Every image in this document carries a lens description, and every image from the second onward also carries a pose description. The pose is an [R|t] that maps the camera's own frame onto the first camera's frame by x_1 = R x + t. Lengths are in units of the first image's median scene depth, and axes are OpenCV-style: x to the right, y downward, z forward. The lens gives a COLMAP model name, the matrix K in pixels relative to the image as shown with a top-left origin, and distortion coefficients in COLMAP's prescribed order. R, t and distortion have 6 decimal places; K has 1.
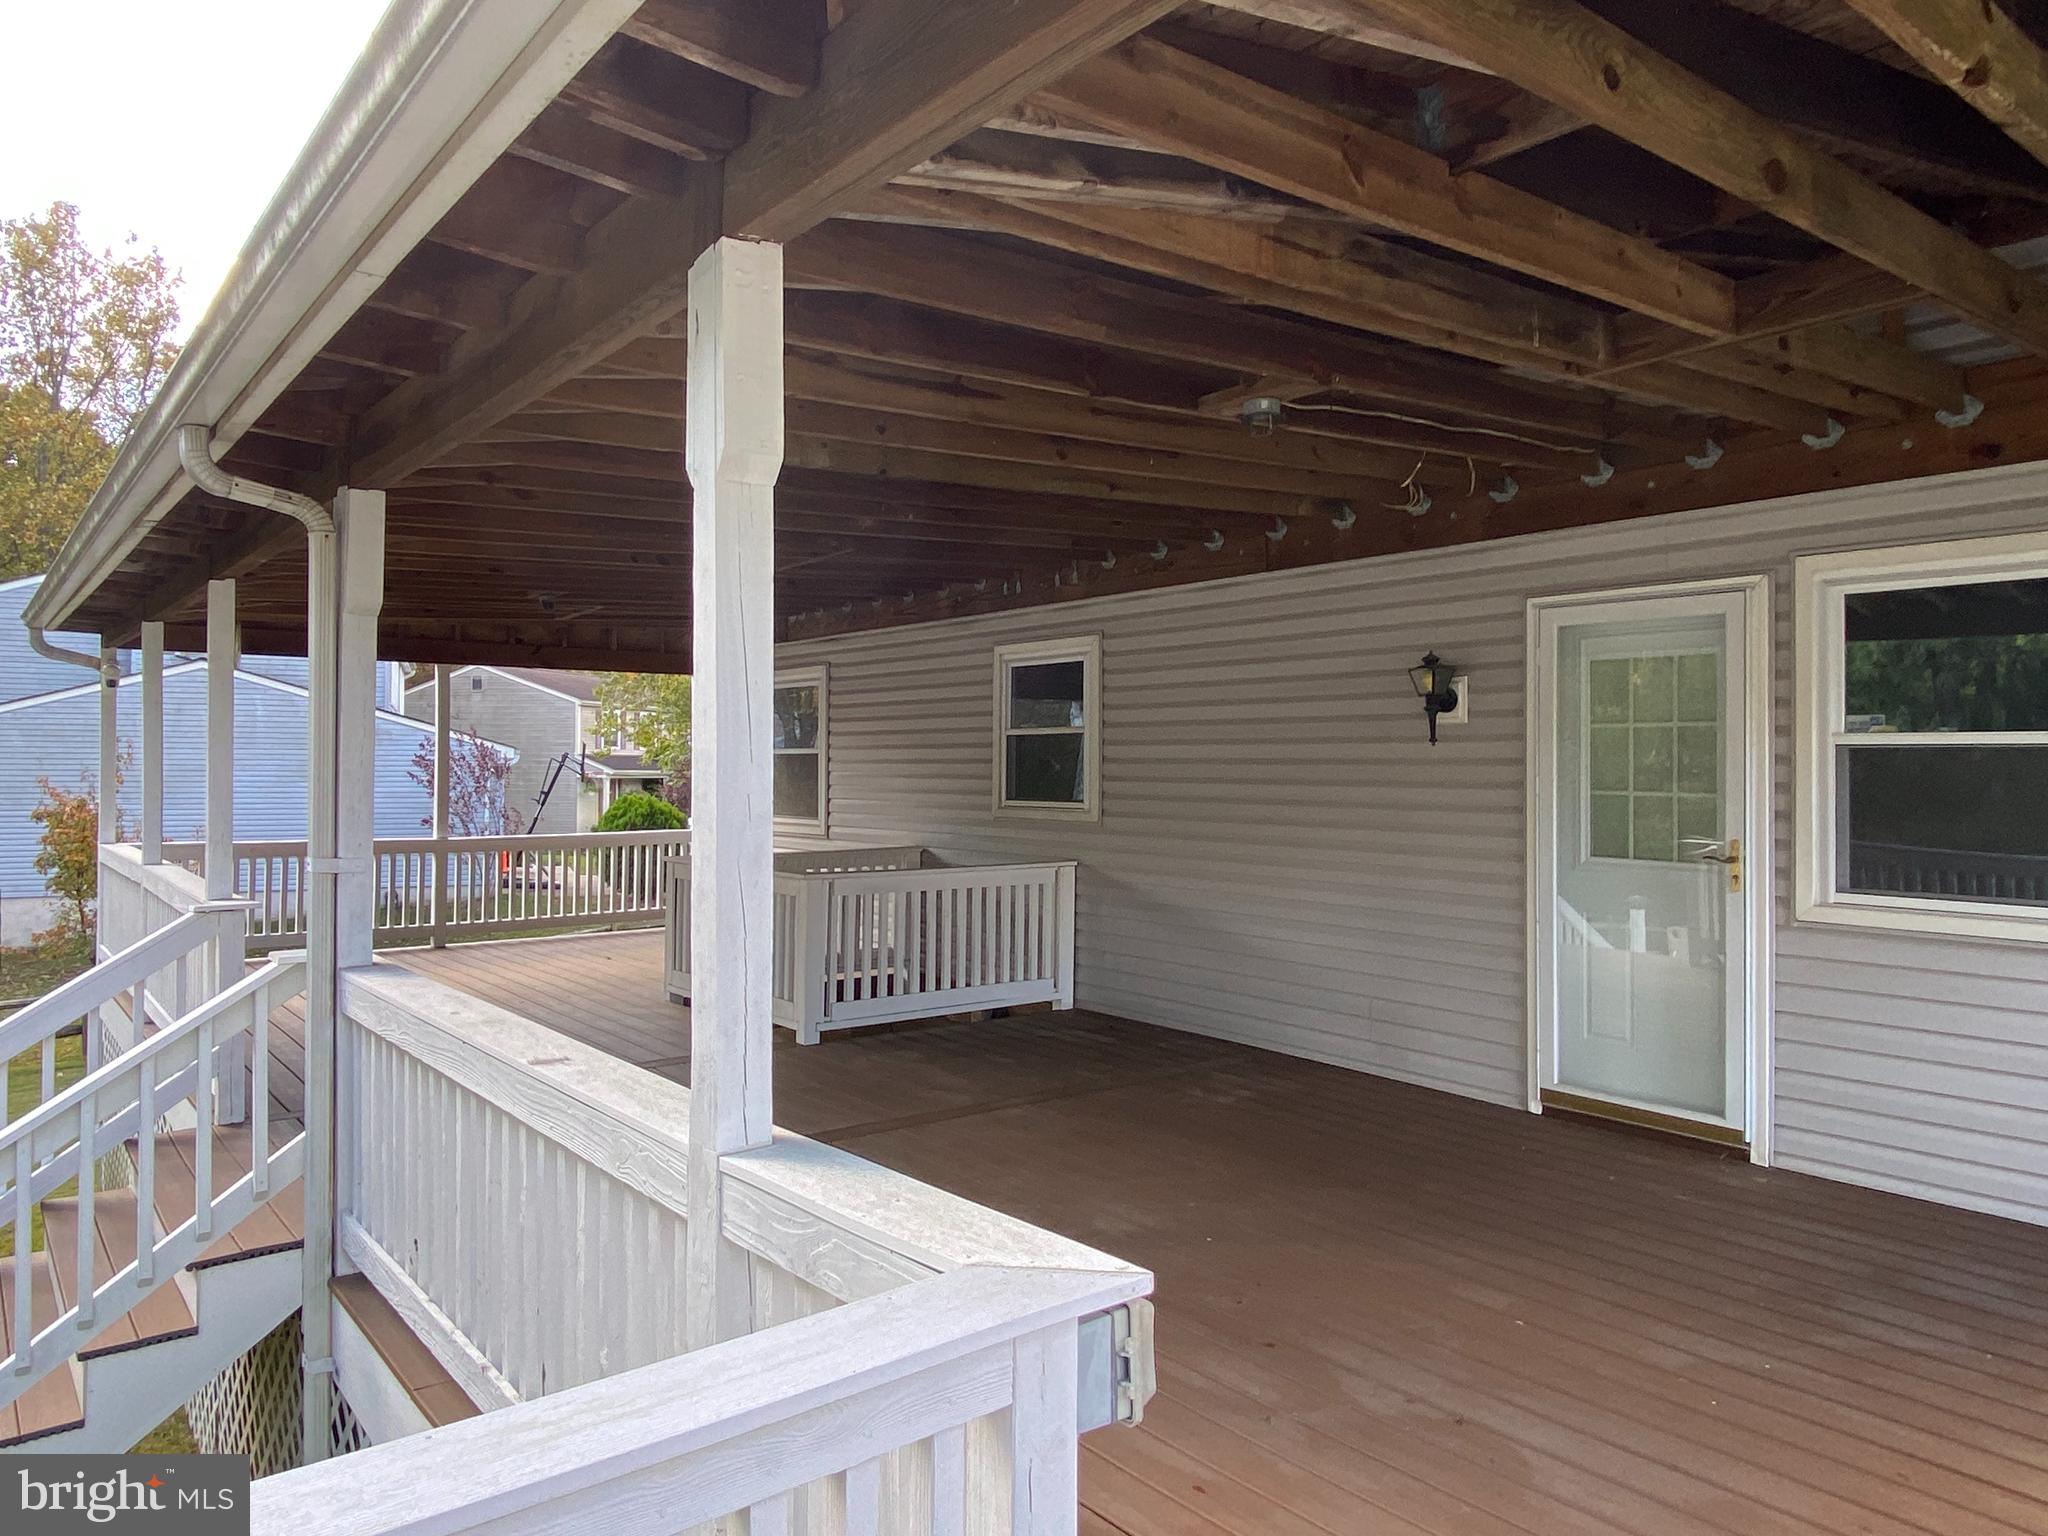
lens RADIAL K [[1329.6, 0, 994.9], [0, 1329.6, 753.3], [0, 0, 1]] dist [0.088002, -0.113683]
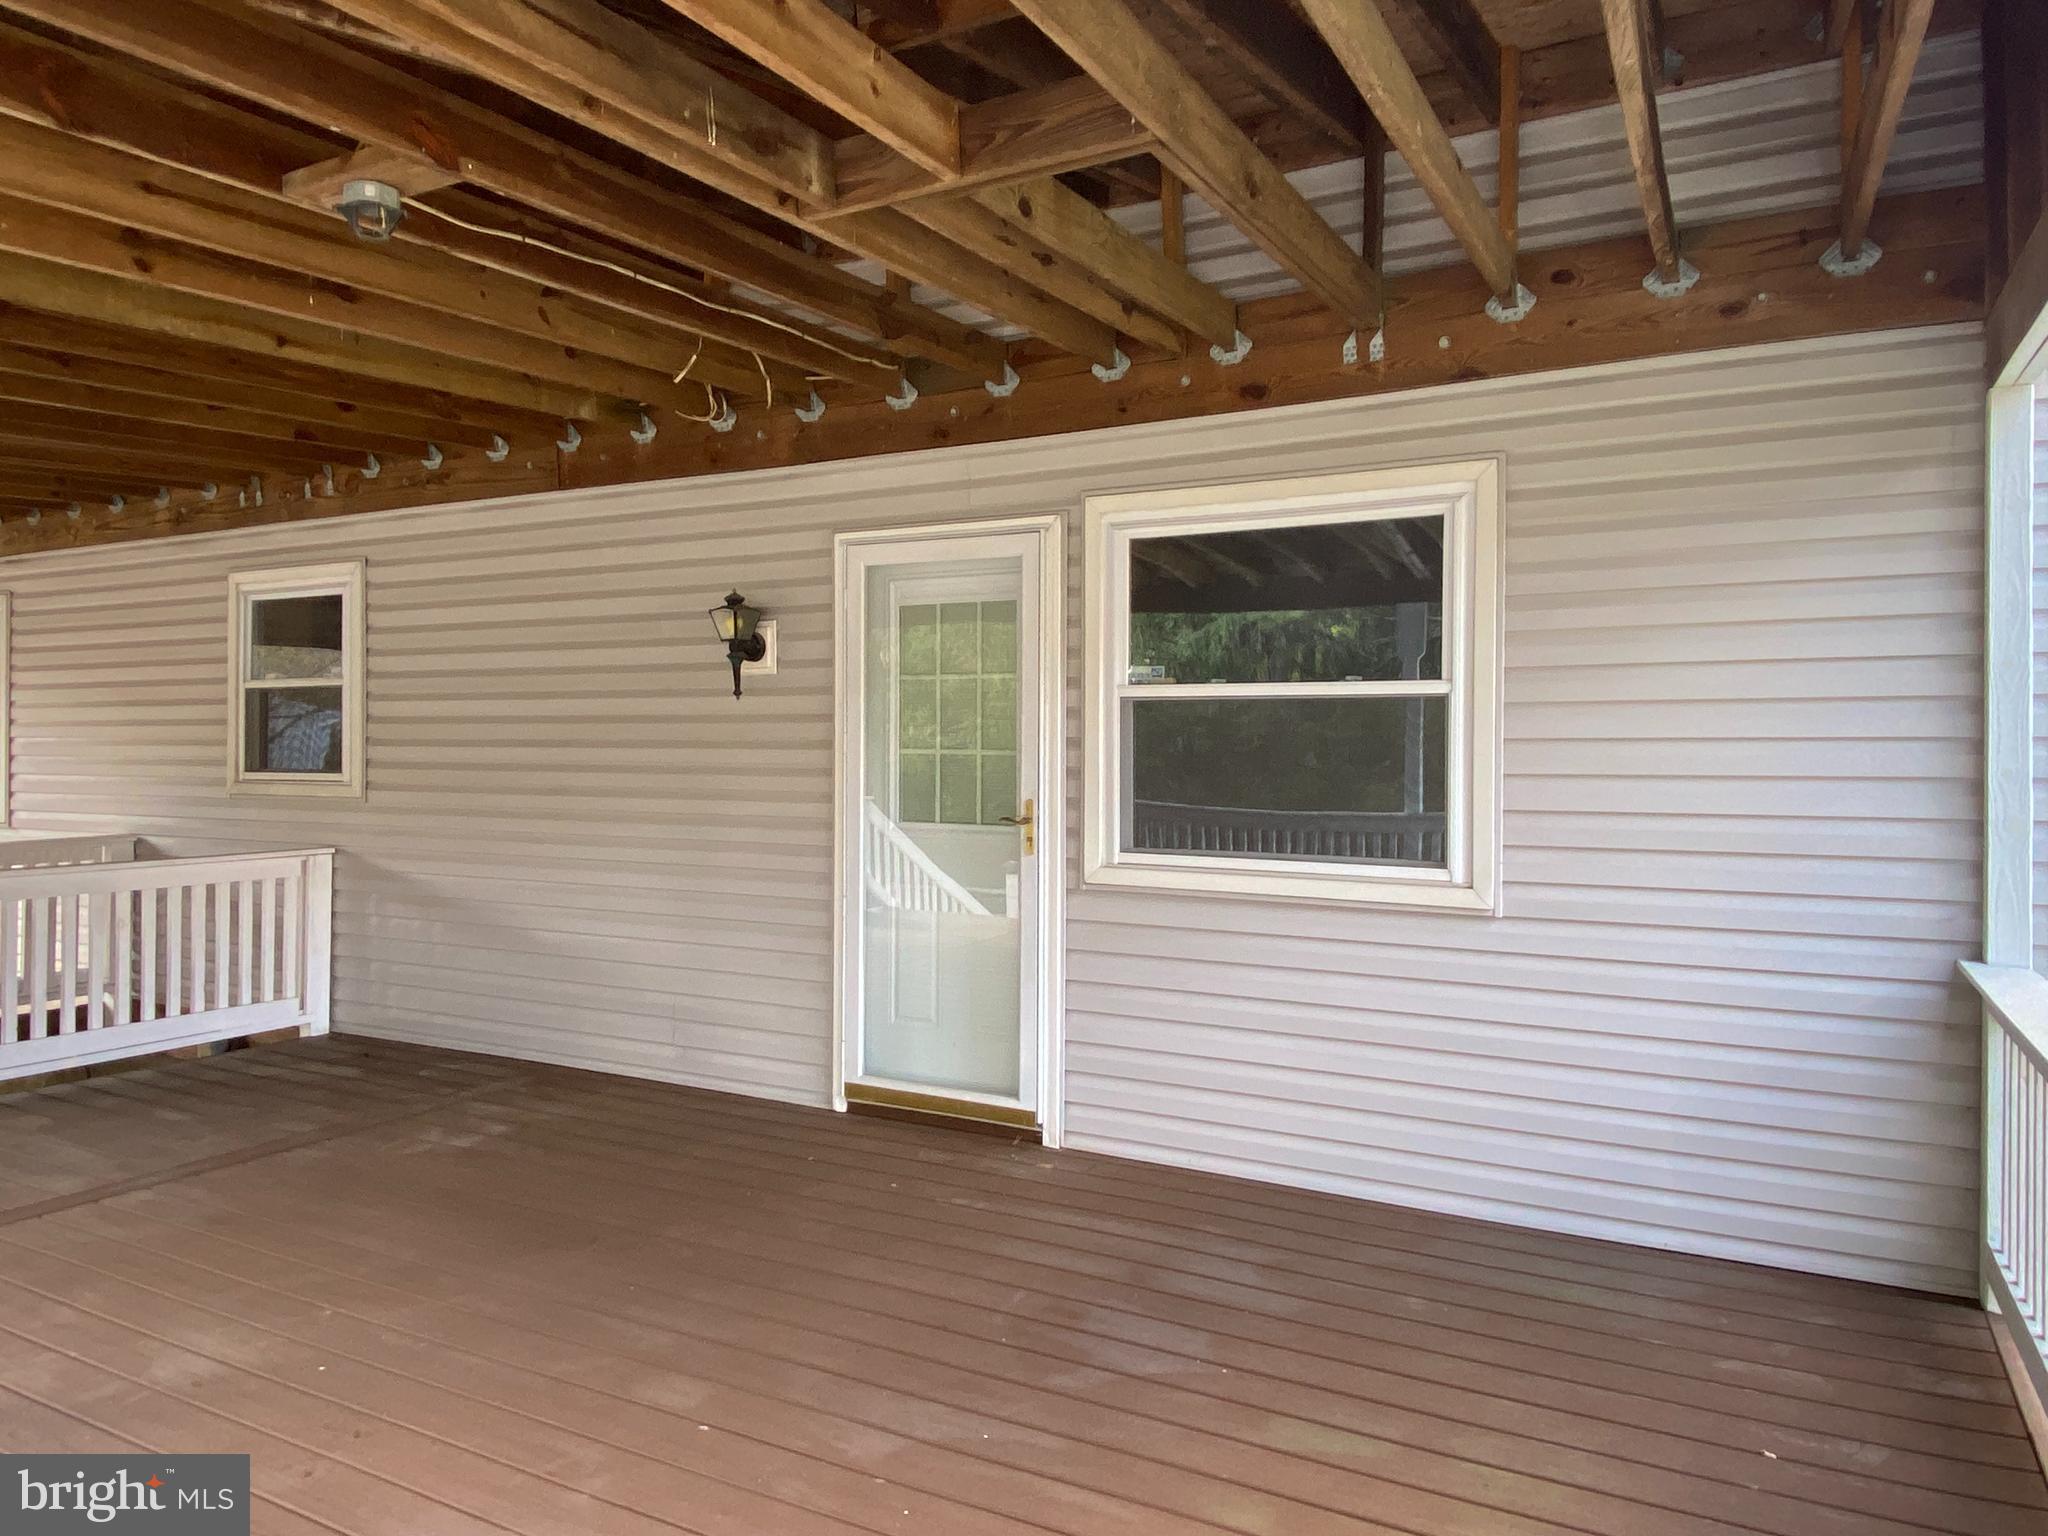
lens RADIAL K [[1329.6, 0, 994.9], [0, 1329.6, 753.3], [0, 0, 1]] dist [0.088002, -0.113683]
pose [[0.923840, -0.004737, 0.382750, 0.161804], [-0.001477, 0.999872, 0.015941, 0.016196], [-0.382777, -0.015293, 0.923714, 0.150383]]
